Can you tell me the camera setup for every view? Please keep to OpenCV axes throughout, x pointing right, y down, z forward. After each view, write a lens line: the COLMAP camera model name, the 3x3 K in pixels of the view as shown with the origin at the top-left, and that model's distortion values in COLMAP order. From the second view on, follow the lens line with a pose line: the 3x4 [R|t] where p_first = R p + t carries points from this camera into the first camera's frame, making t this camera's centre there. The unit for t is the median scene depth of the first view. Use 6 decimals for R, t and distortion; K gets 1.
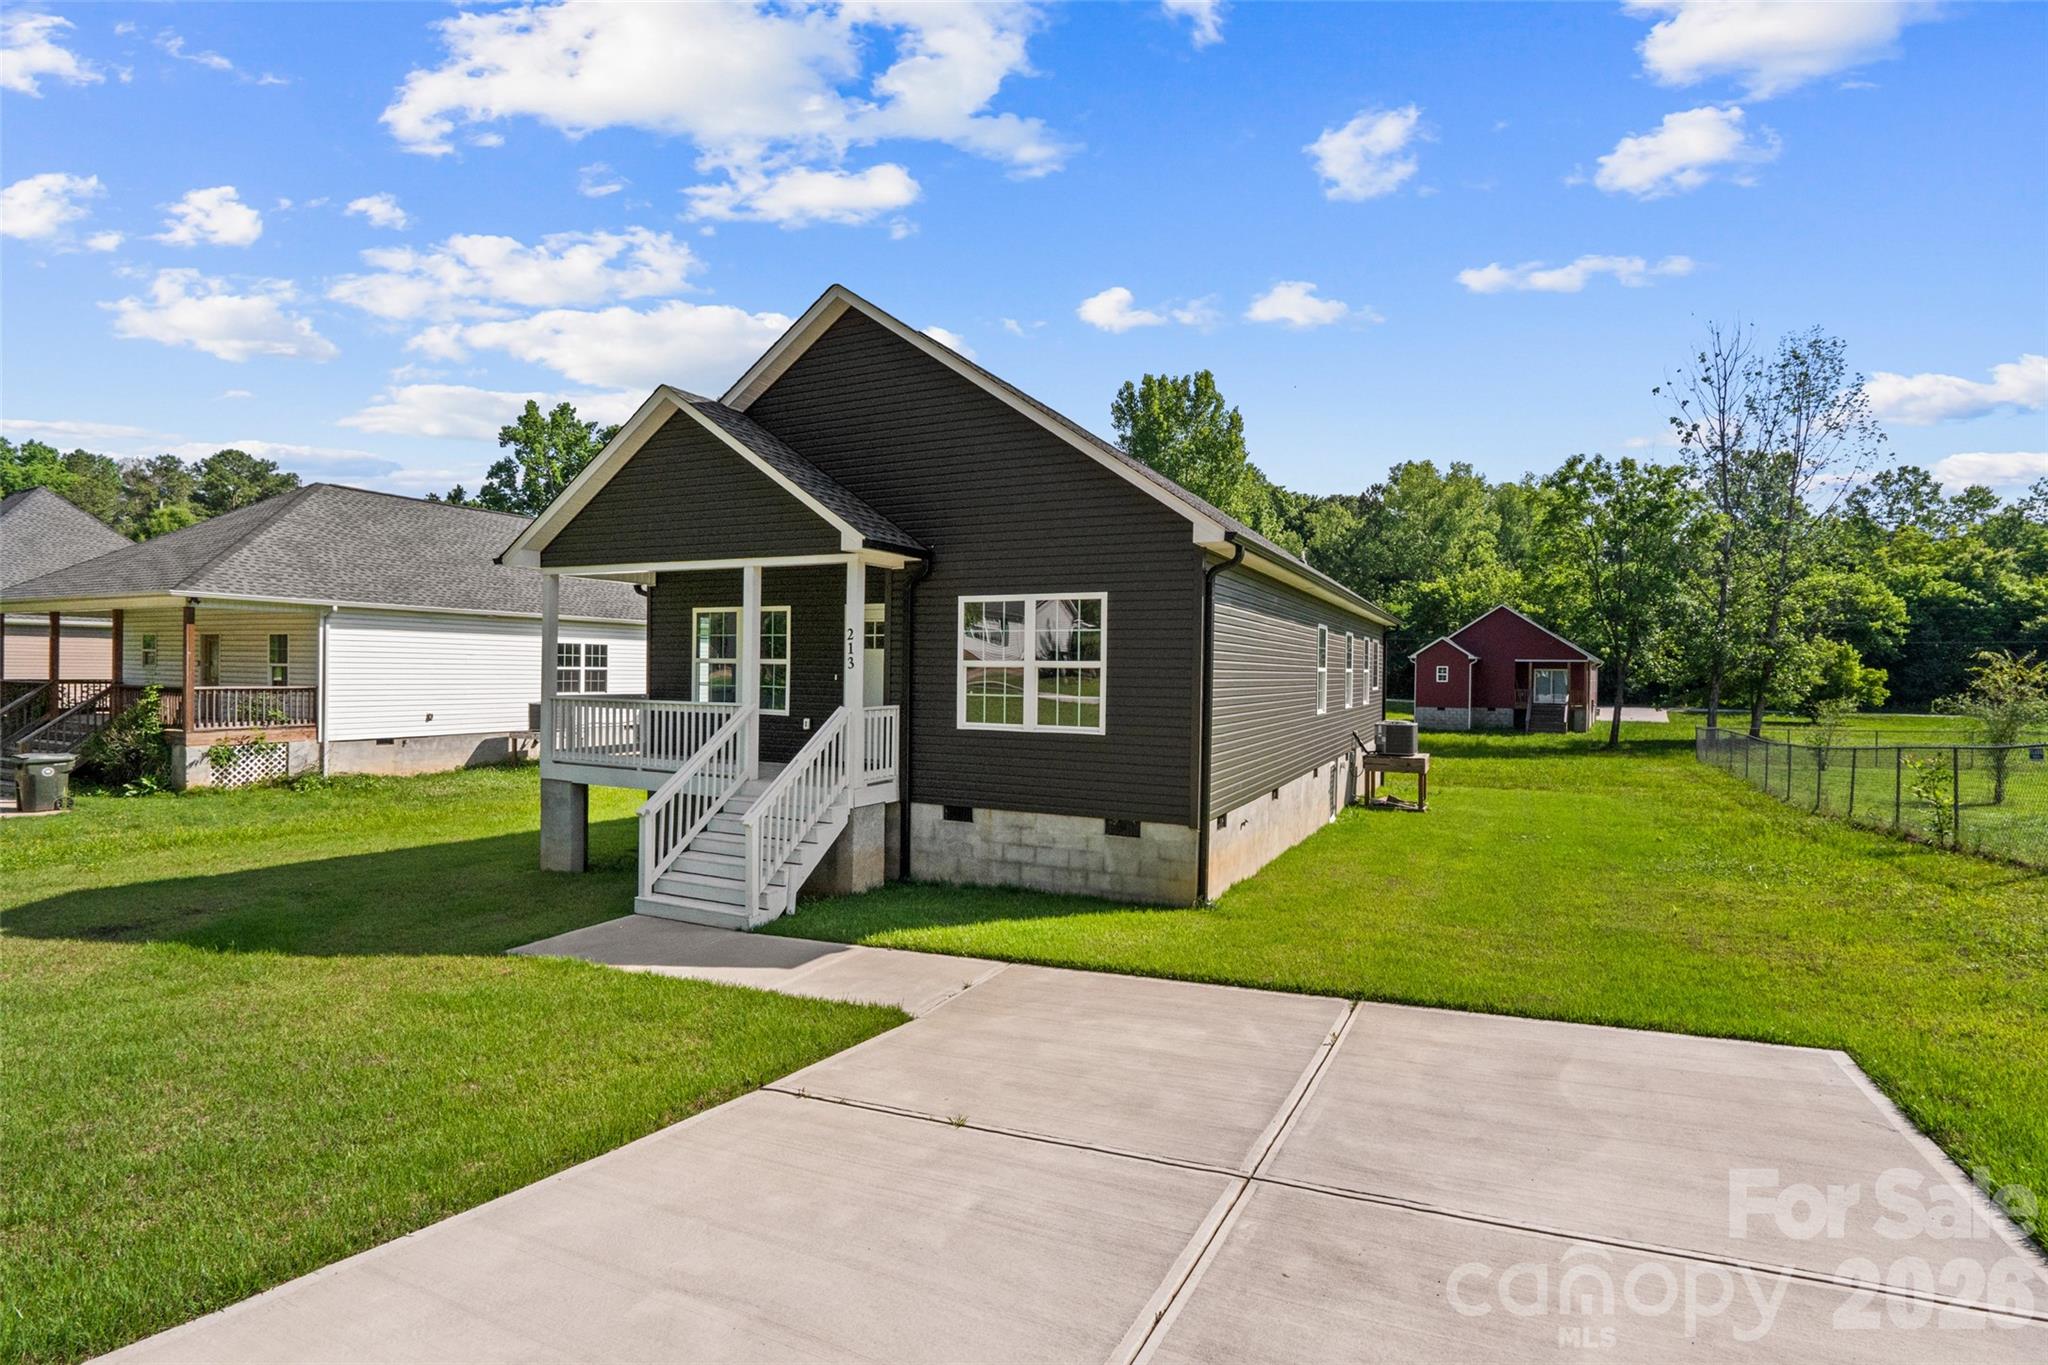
lens RADIAL K [[952.7, 0, 1030.3], [0, 952.7, 673.7], [0, 0, 1]] dist [-0.008594, 0.001667]
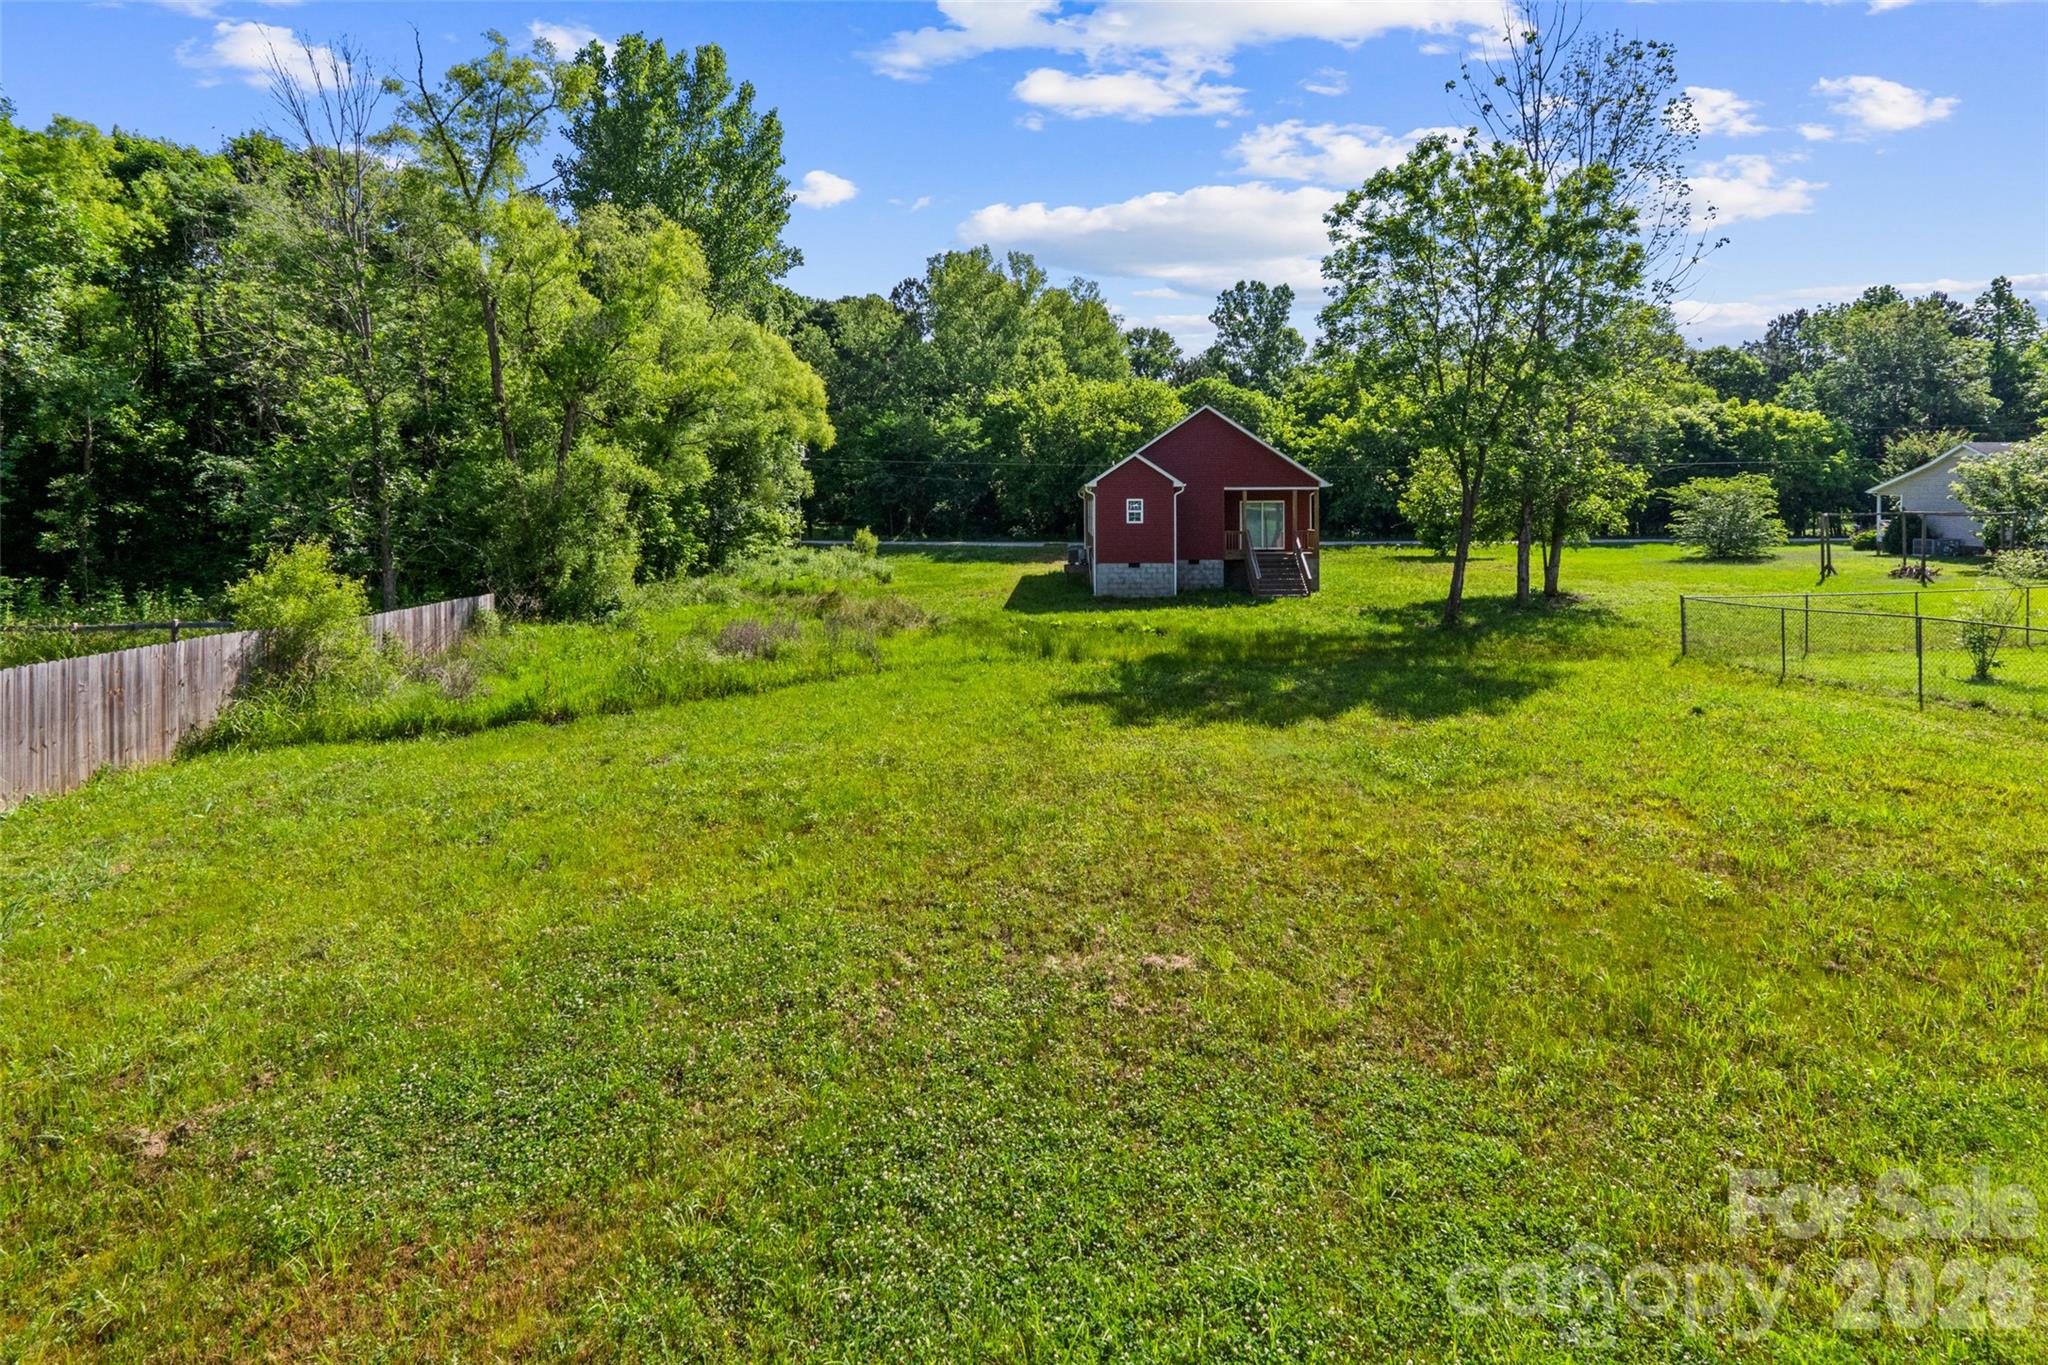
lens RADIAL K [[952.7, 0, 1025.2], [0, 952.7, 523.4], [0, 0, 1]] dist [-0.008594, 0.001667]
pose [[0.858850, -0.028763, 0.511419, 0.049474], [0.019507, 0.999535, 0.023458, -0.009851], [-0.511855, -0.010171, 0.859011, 0.607450]]
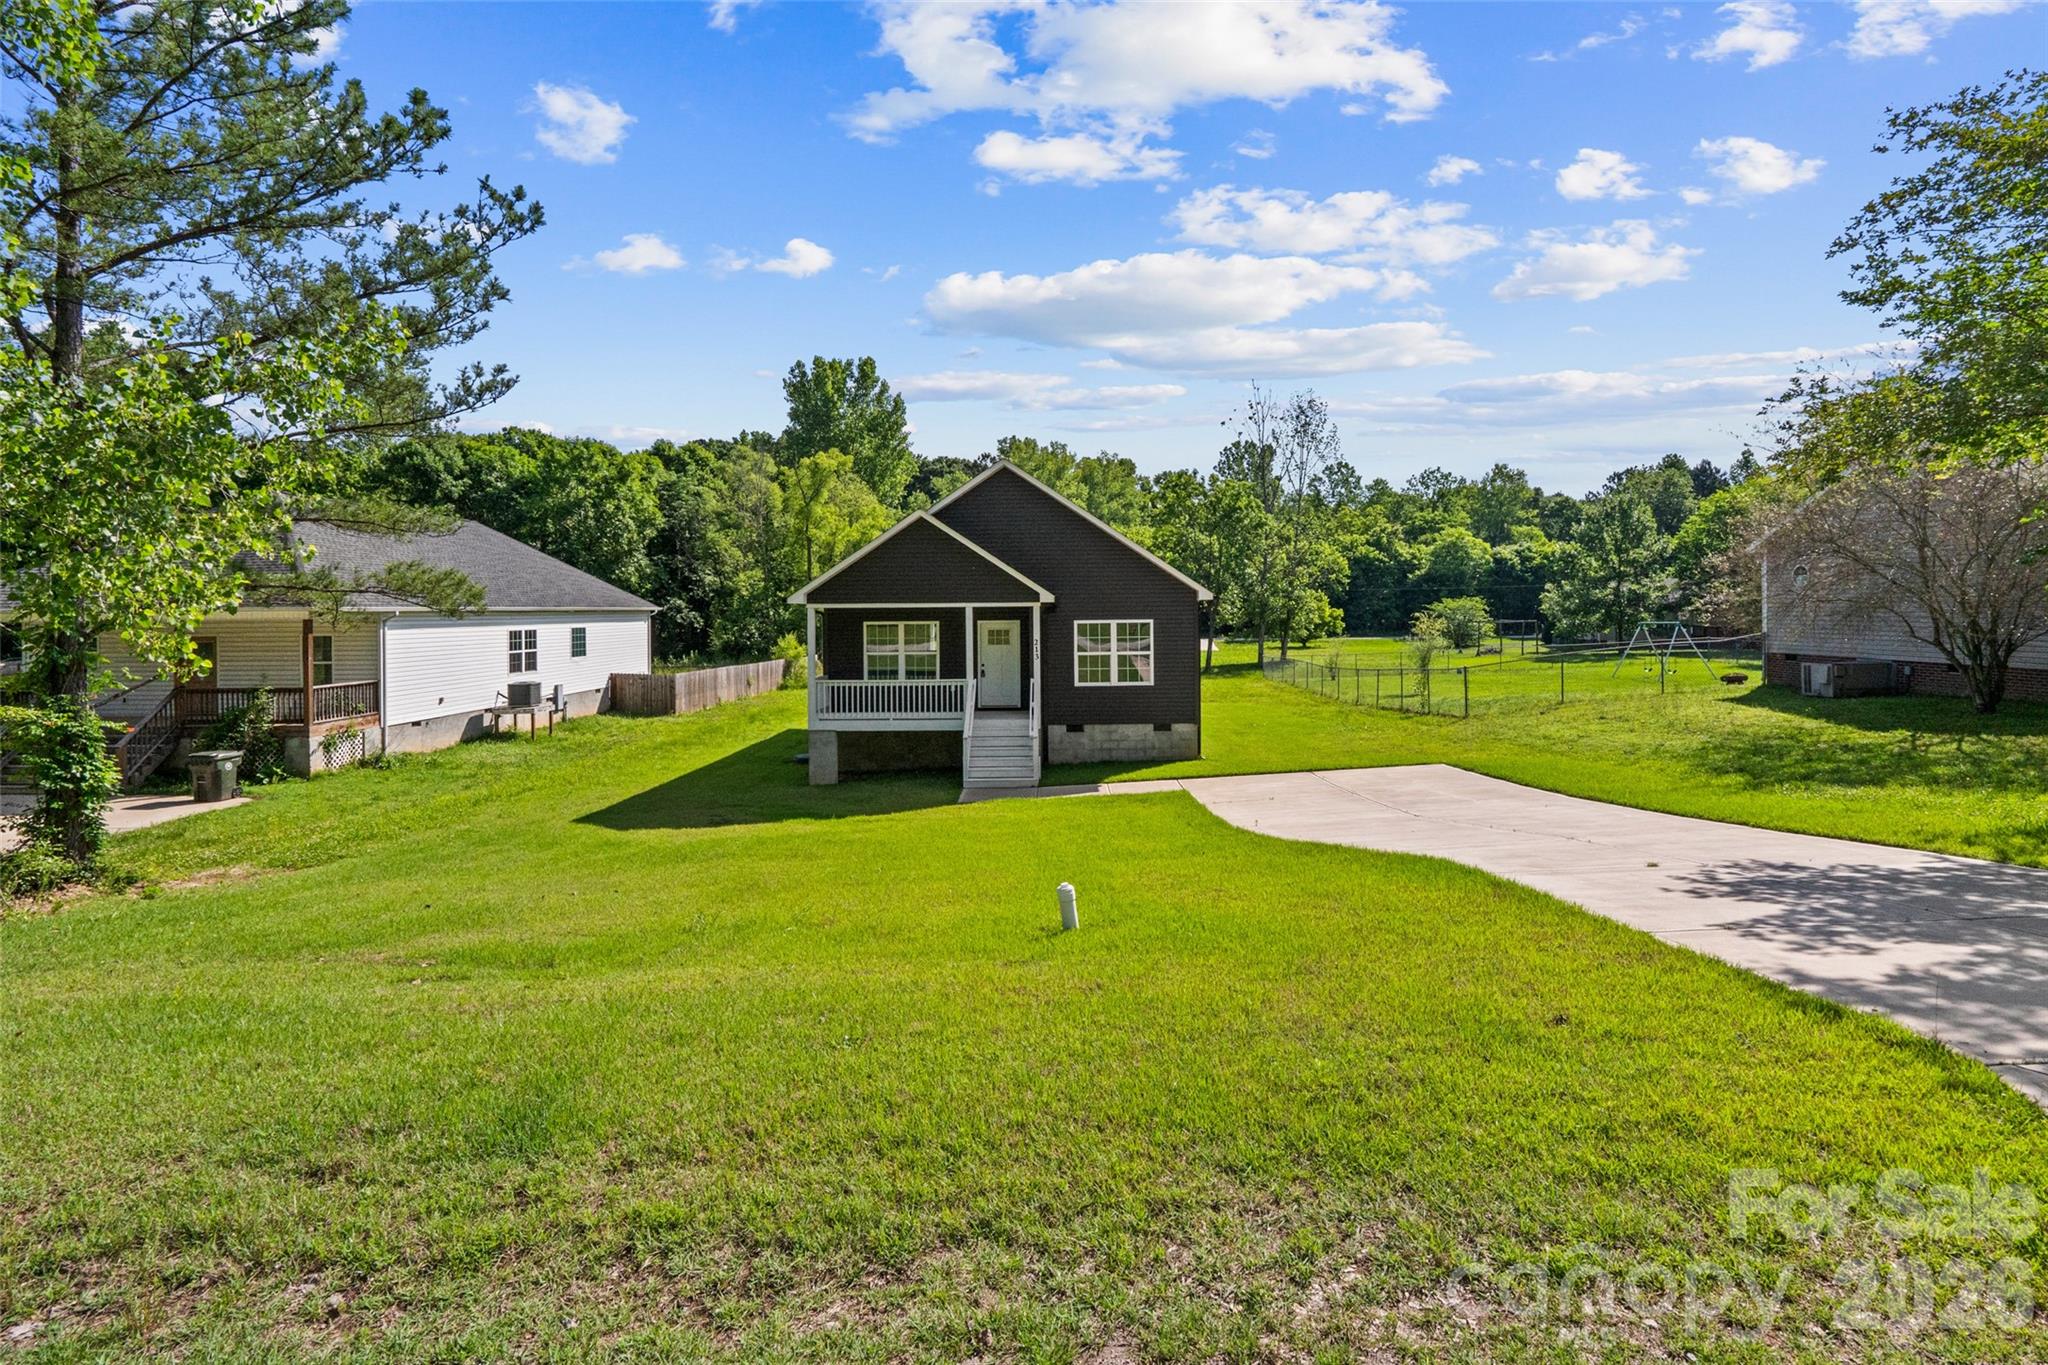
lens RADIAL K [[952.7, 0, 1013.4], [0, 952.7, 604.7], [0, 0, 1]] dist [-0.008594, 0.001667]
pose [[0.908589, -0.022256, 0.417098, -0.252492], [0.025236, 0.999680, -0.001630, -0.028068], [-0.416929, 0.012007, 0.908860, -0.191513]]
